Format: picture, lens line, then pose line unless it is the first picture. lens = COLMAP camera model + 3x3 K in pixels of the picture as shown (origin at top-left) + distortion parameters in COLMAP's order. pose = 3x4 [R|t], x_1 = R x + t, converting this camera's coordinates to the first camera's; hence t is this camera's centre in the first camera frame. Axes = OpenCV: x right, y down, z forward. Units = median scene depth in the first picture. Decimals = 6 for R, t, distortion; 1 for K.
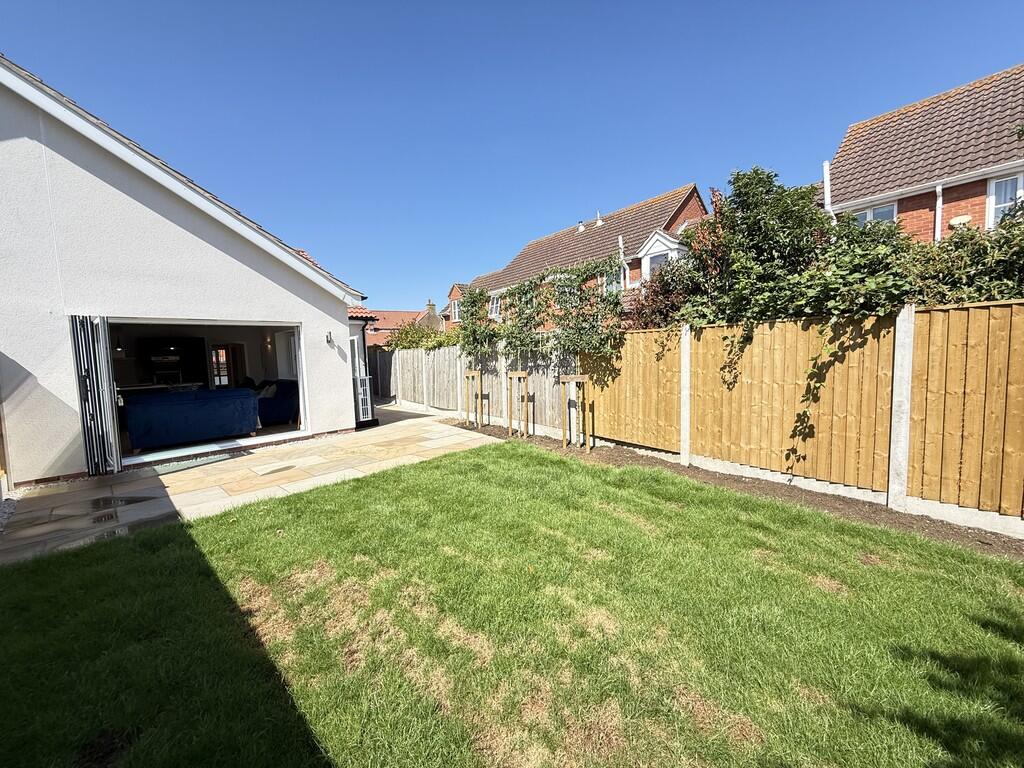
lens RADIAL K [[404.9, 0, 509.1], [0, 404.9, 384.6], [0, 0, 1]] dist [0.000446, 0.000360]
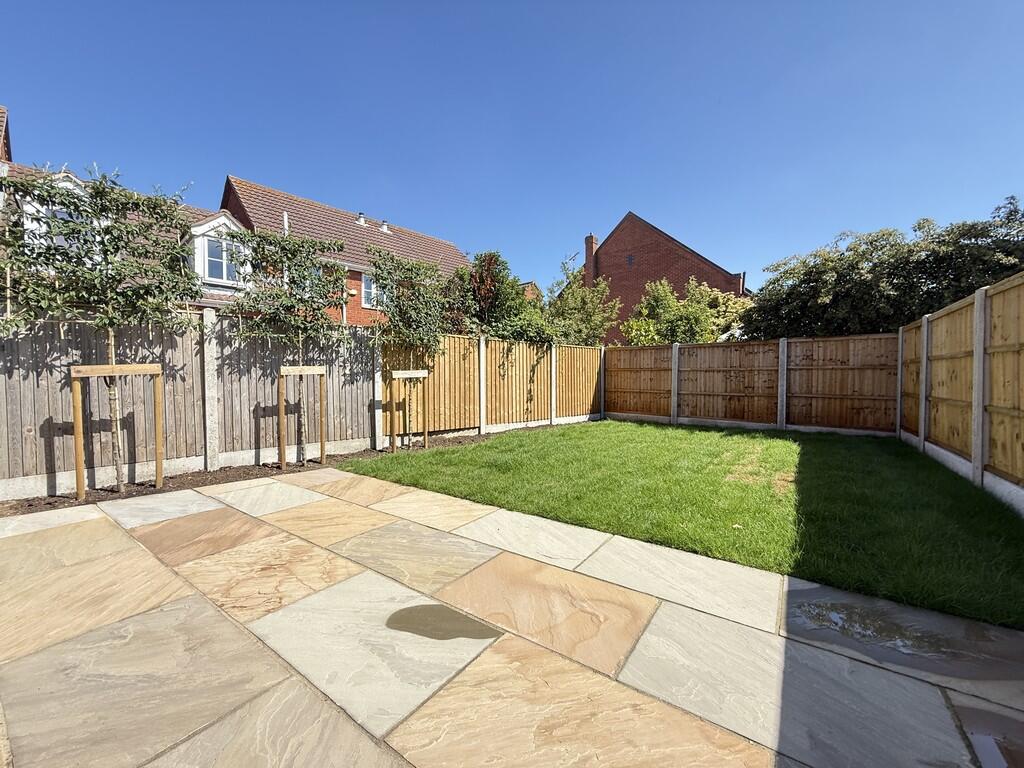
lens RADIAL K [[404.9, 0, 510.0], [0, 404.9, 390.6], [0, 0, 1]] dist [0.000446, 0.000360]
pose [[-0.147814, 0.002255, 0.989013, -0.908478], [0.078971, 0.996831, 0.009530, 0.036586], [-0.985857, 0.079512, -0.147524, 1.009132]]
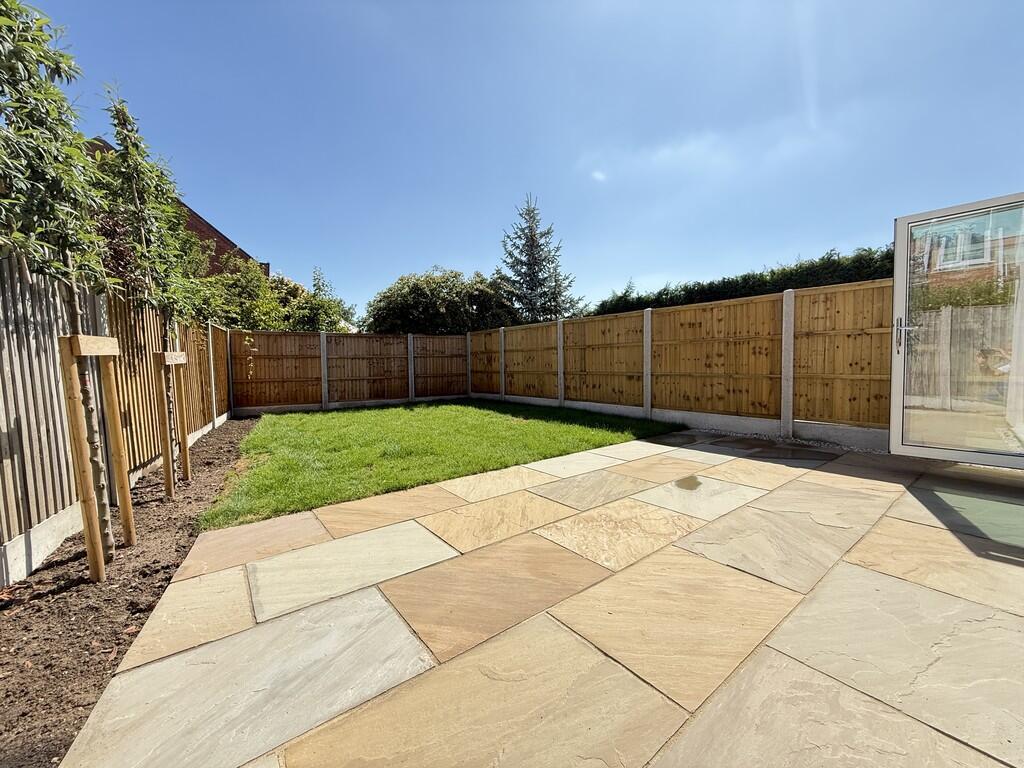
lens RADIAL K [[404.9, 0, 511.9], [0, 404.9, 387.8], [0, 0, 1]] dist [0.000446, 0.000360]
pose [[-0.988214, 0.045696, 0.146096, -0.417631], [0.064898, 0.989454, 0.129495, -0.018026], [-0.138638, 0.137450, -0.980758, 1.640635]]
